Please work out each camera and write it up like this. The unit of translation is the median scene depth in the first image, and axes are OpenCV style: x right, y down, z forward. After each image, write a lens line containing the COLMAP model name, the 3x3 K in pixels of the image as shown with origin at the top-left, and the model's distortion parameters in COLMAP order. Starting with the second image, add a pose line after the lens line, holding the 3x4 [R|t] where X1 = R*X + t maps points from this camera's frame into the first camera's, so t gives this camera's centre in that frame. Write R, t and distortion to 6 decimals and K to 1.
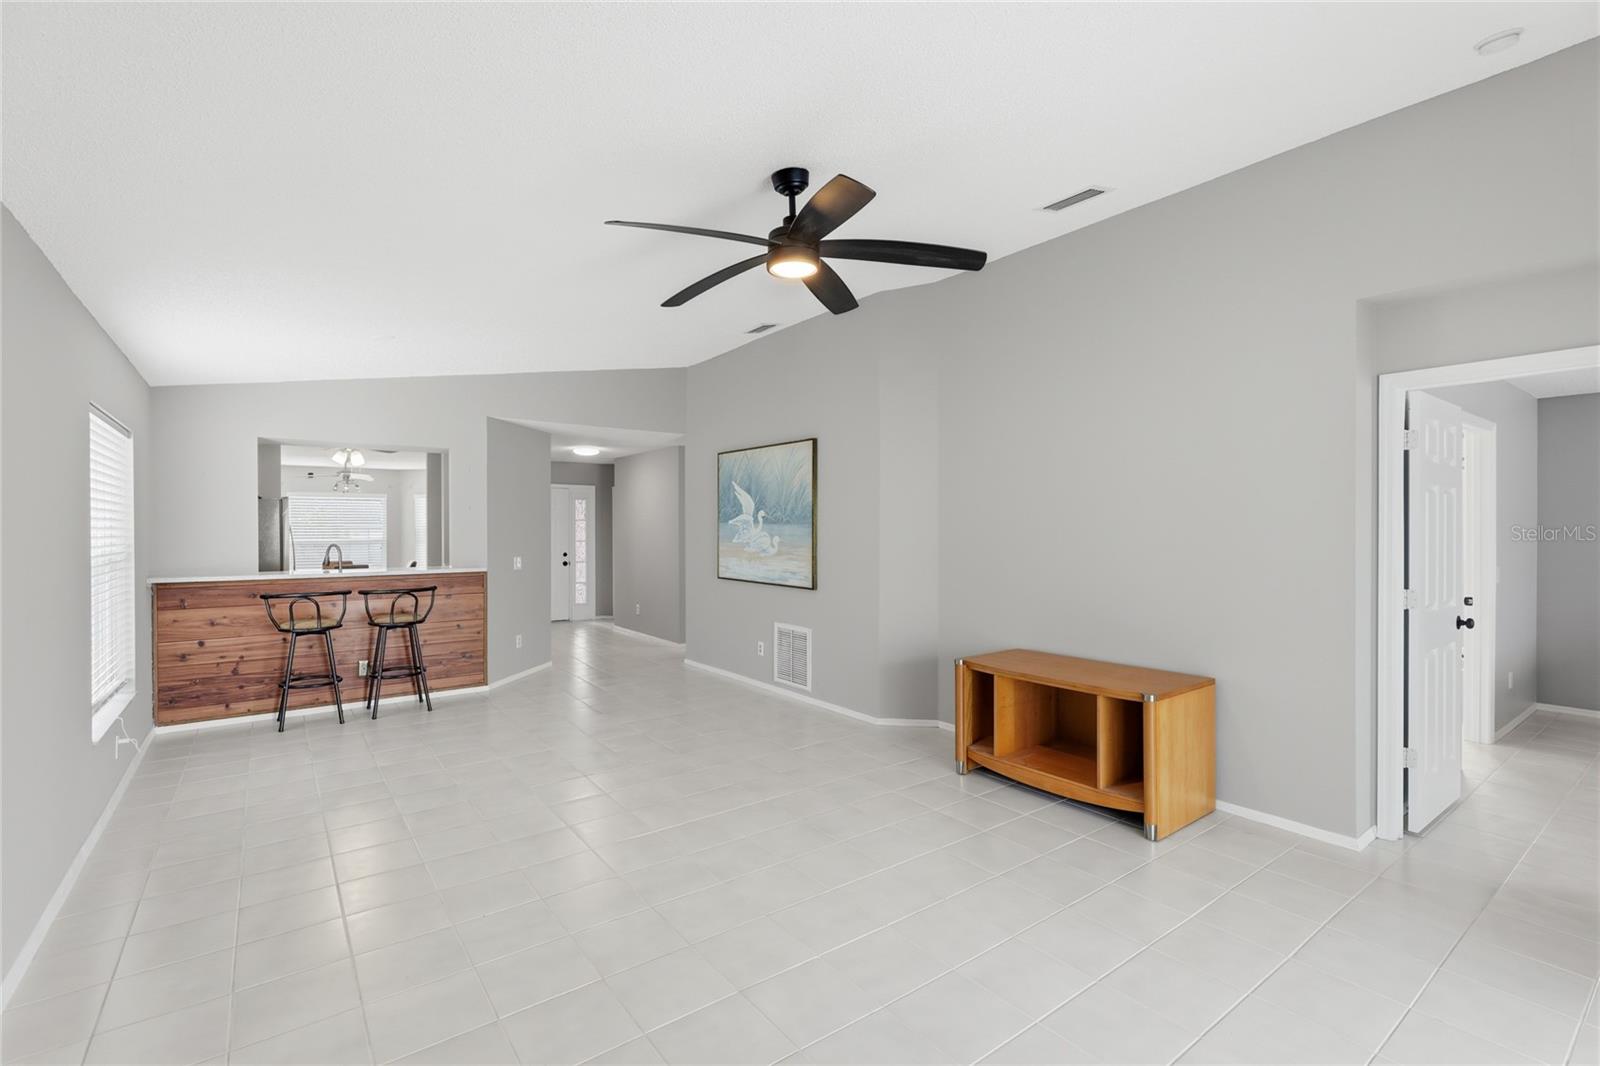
lens RADIAL K [[717.5, 0, 800.0], [0, 717.5, 533.0], [0, 0, 1]] dist [0.000063, -0.000052]
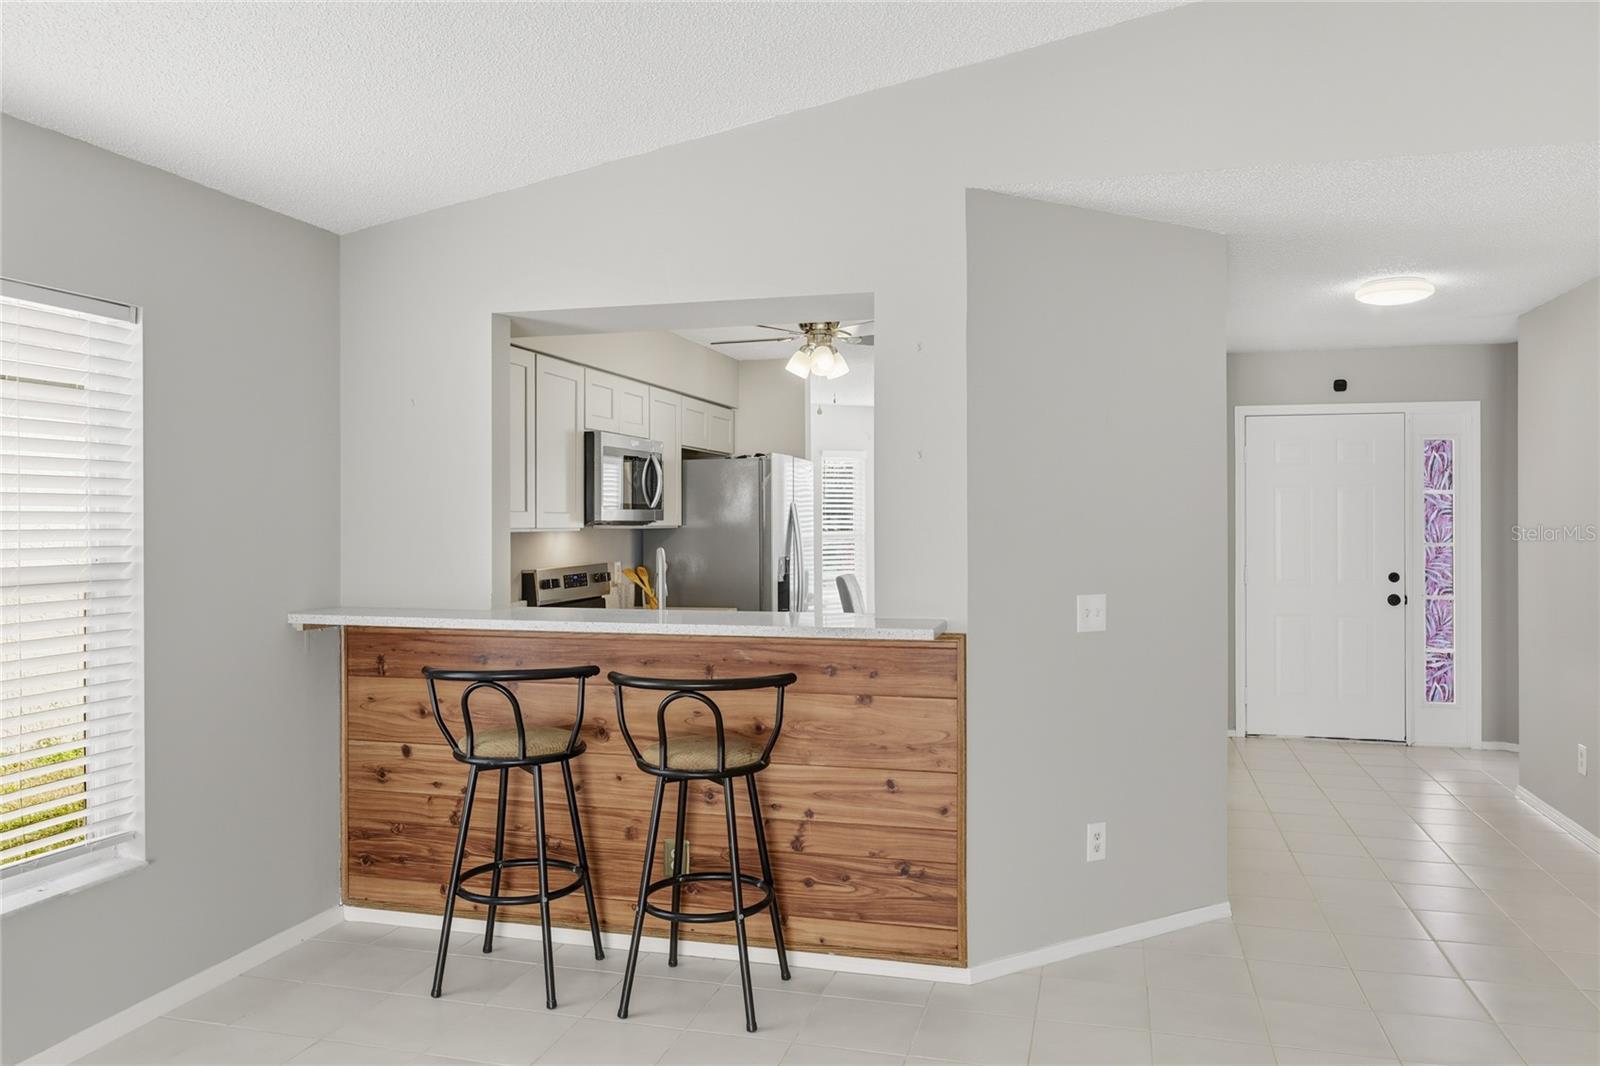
lens RADIAL K [[1178.8, 0, 797.3], [0, 1178.8, 505.9], [0, 0, 1]] dist [-0.024310, -0.000716]
pose [[0.618467, -0.002909, -0.785805, -0.045673], [-0.004675, 0.999962, -0.007382, -0.005268], [0.785797, 0.008239, 0.618430, 0.640549]]
